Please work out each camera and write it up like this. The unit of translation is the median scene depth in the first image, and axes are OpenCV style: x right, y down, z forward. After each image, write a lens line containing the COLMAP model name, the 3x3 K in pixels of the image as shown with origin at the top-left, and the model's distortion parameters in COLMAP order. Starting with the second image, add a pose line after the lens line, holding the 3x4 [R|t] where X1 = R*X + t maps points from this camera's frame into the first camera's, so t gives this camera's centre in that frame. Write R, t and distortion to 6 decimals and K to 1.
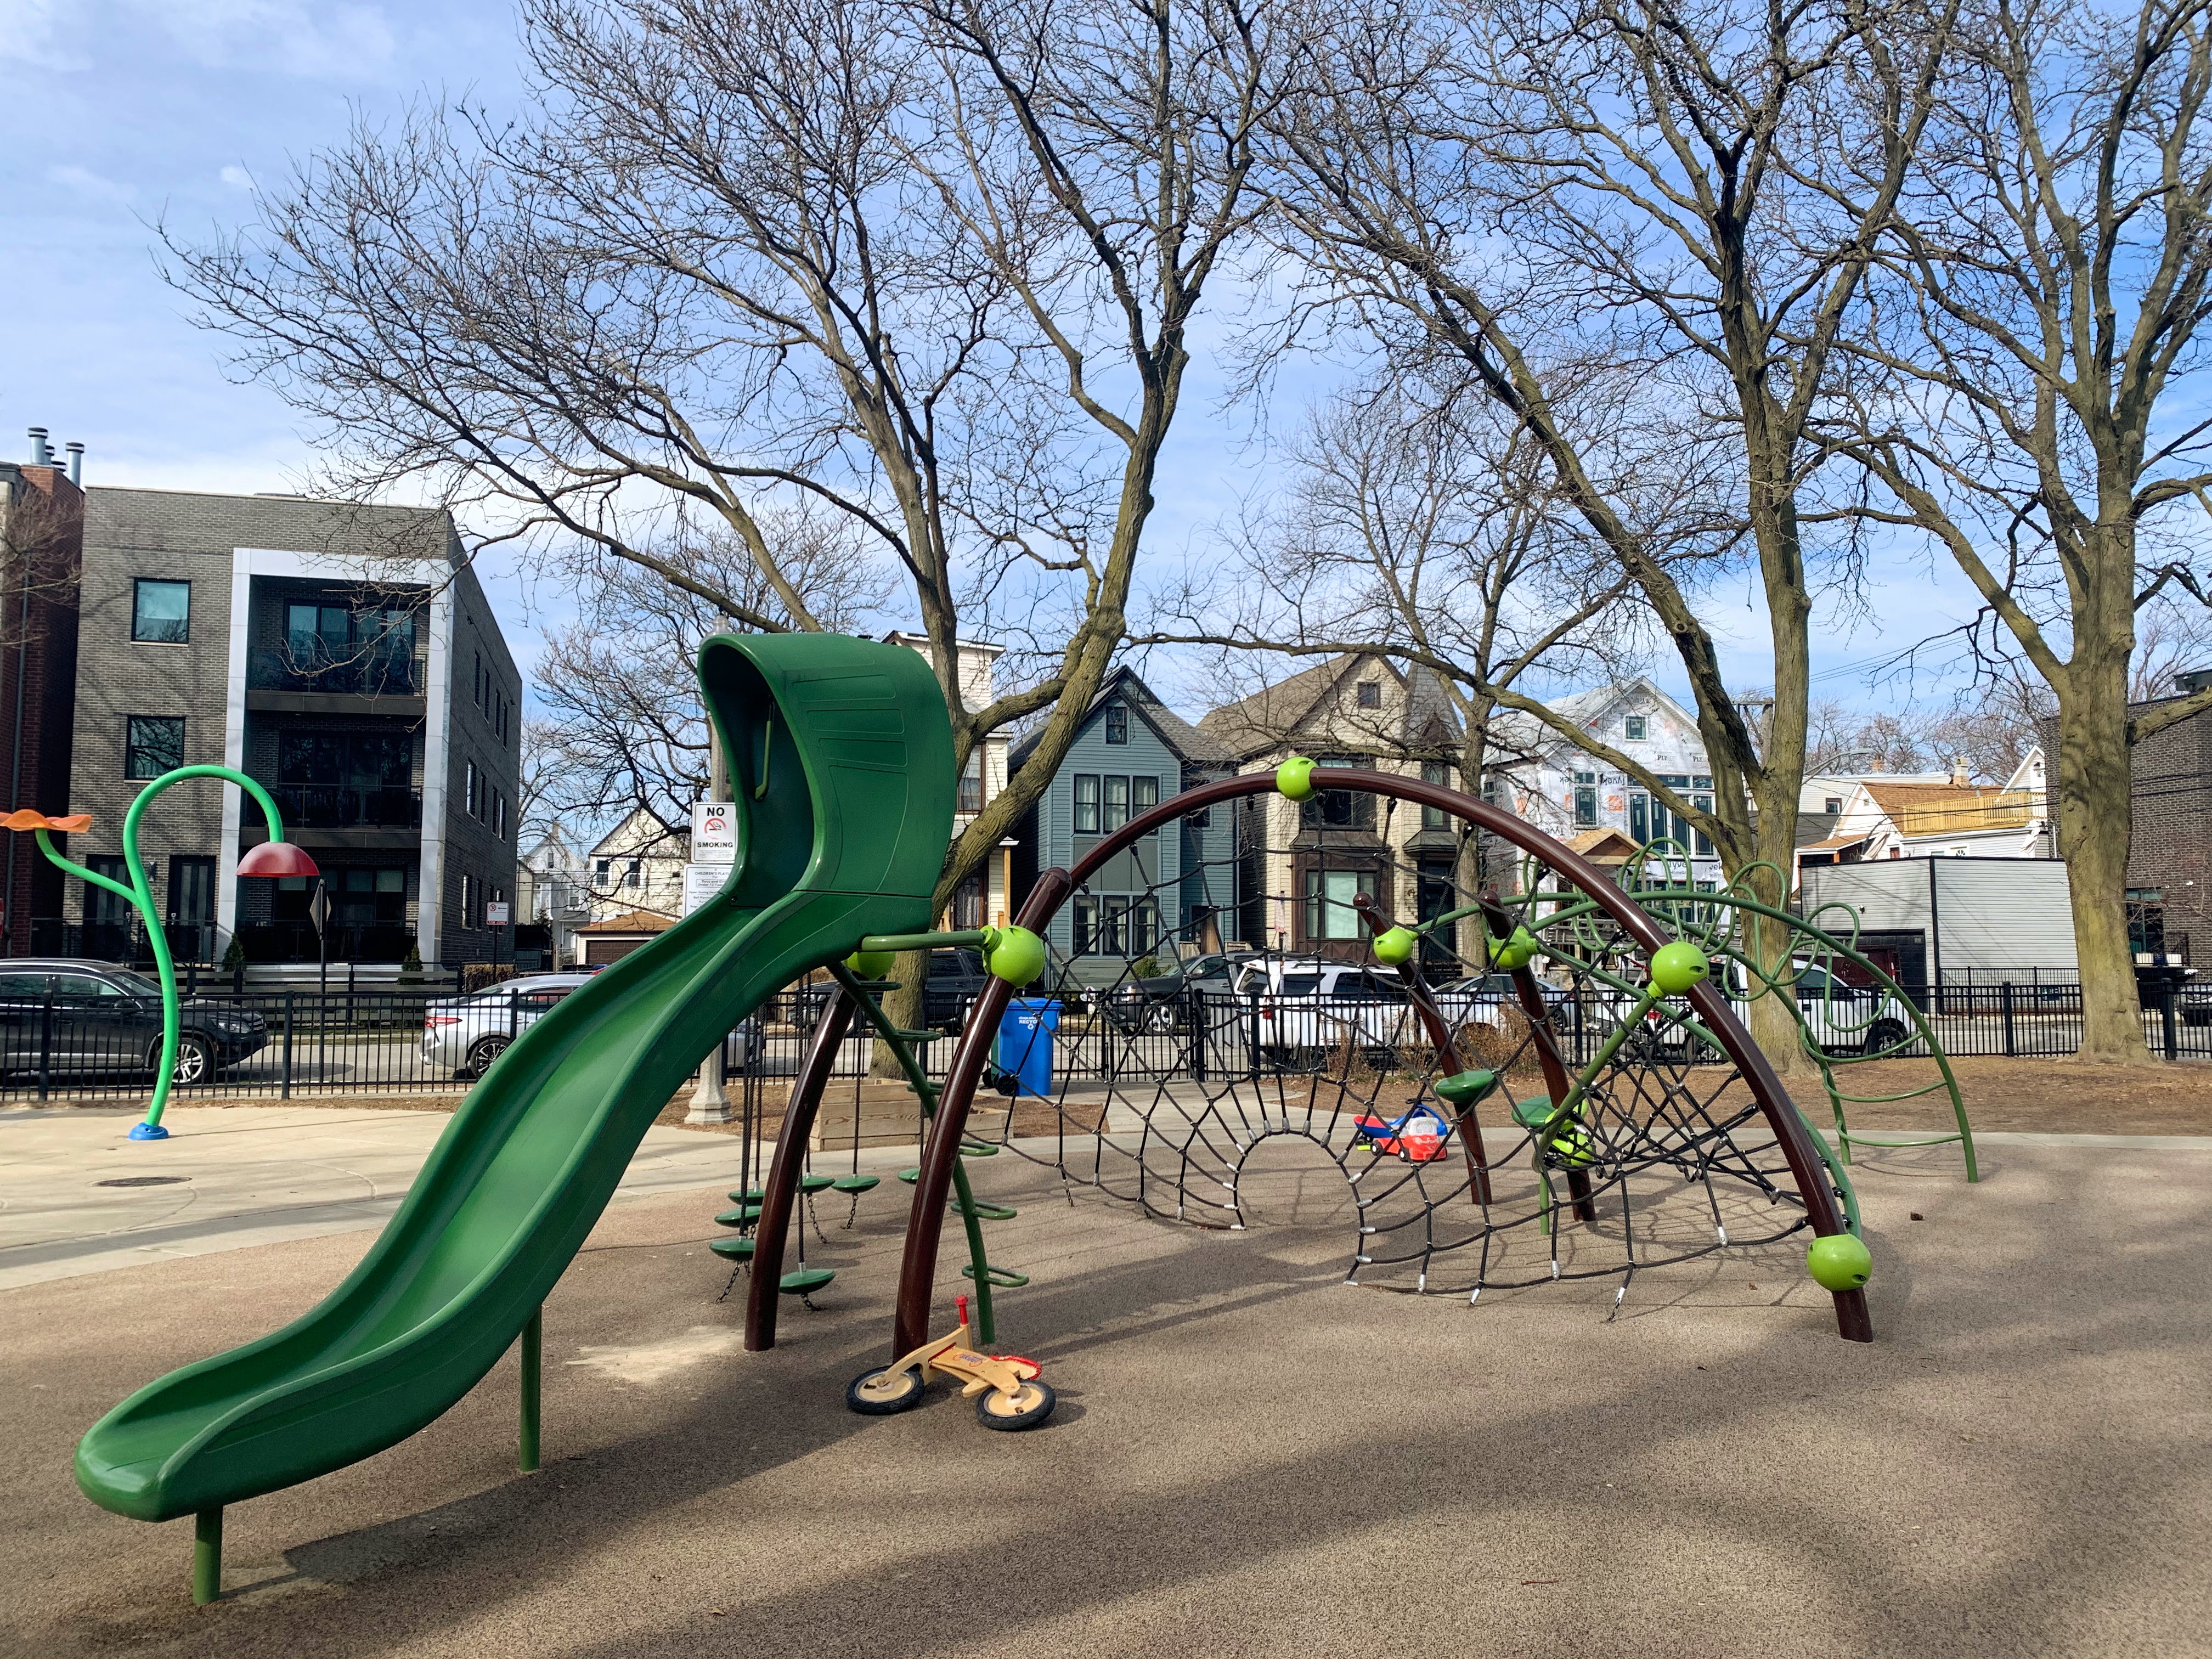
lens RADIAL K [[1659.0, 0, 1106.0], [0, 1659.0, 829.5], [0, 0, 1]] dist [-0.000962, -0.003676]
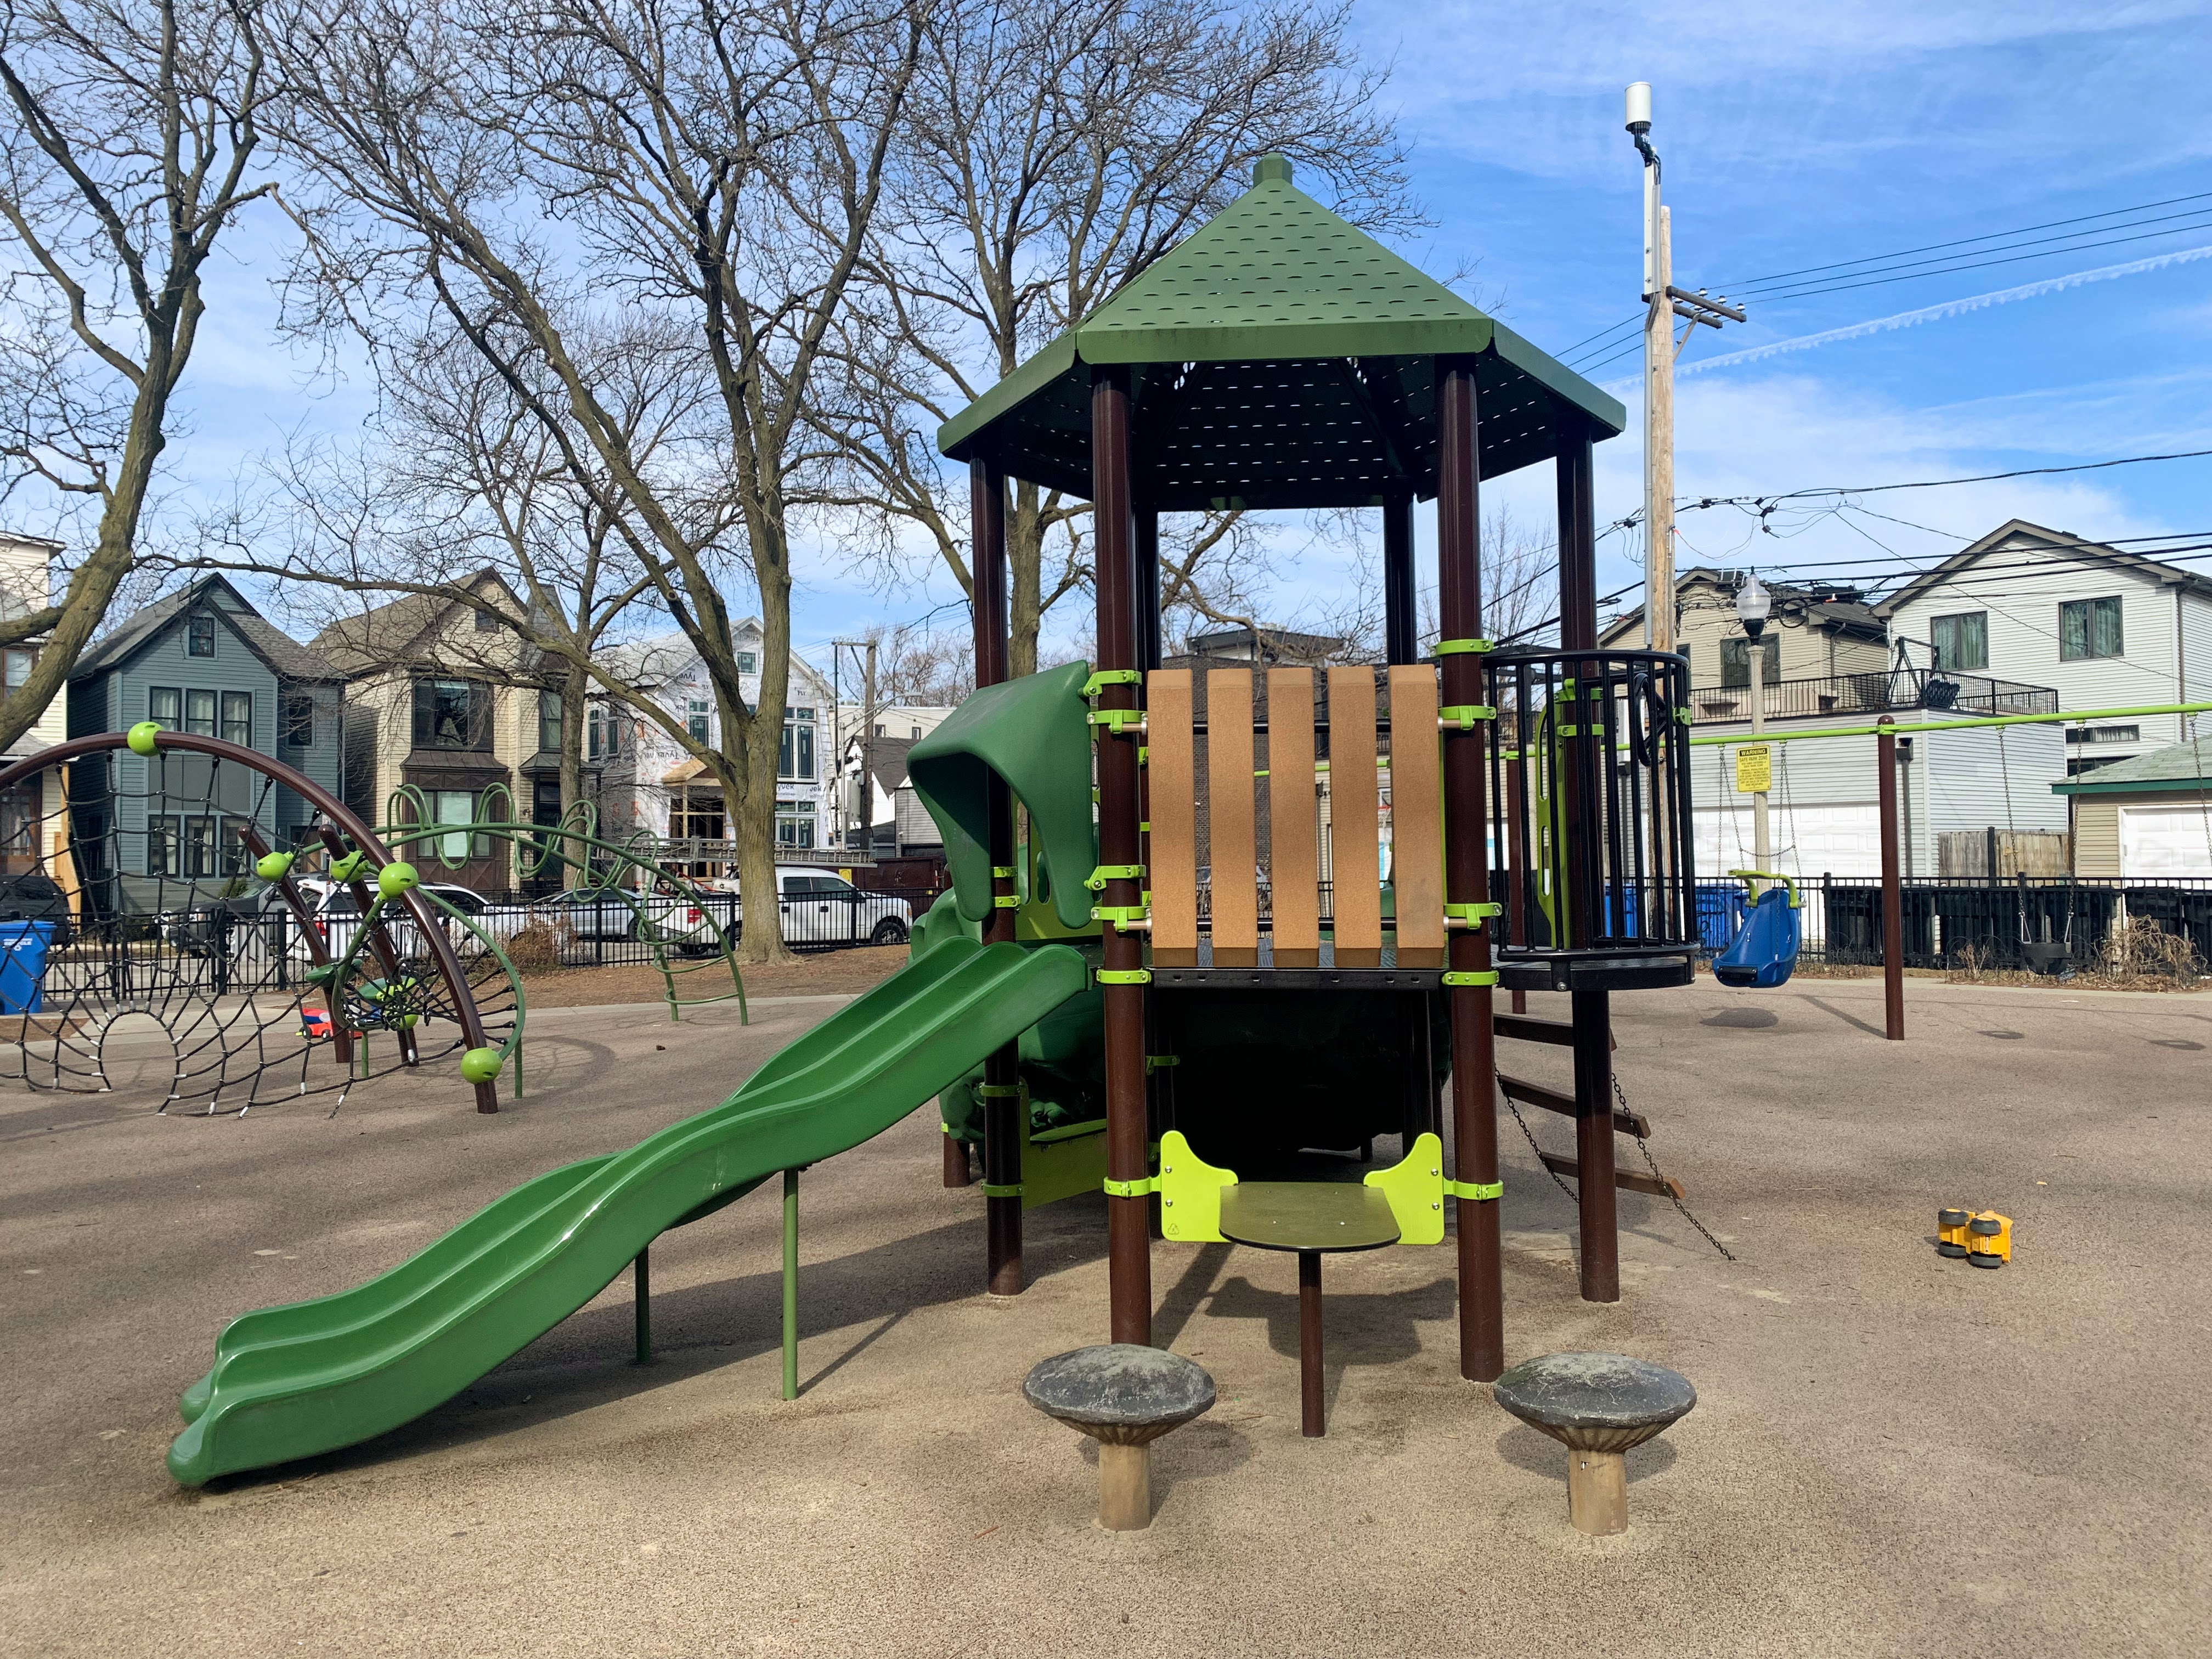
lens RADIAL K [[1668.9, 0, 1107.9], [0, 1668.9, 802.7], [0, 0, 1]] dist [0.013532, -0.000230]
pose [[0.893807, 0.005165, 0.448422, 0.073821], [-0.020733, 0.999340, 0.029814, -0.012324], [-0.447973, -0.035945, 0.893324, -0.183308]]
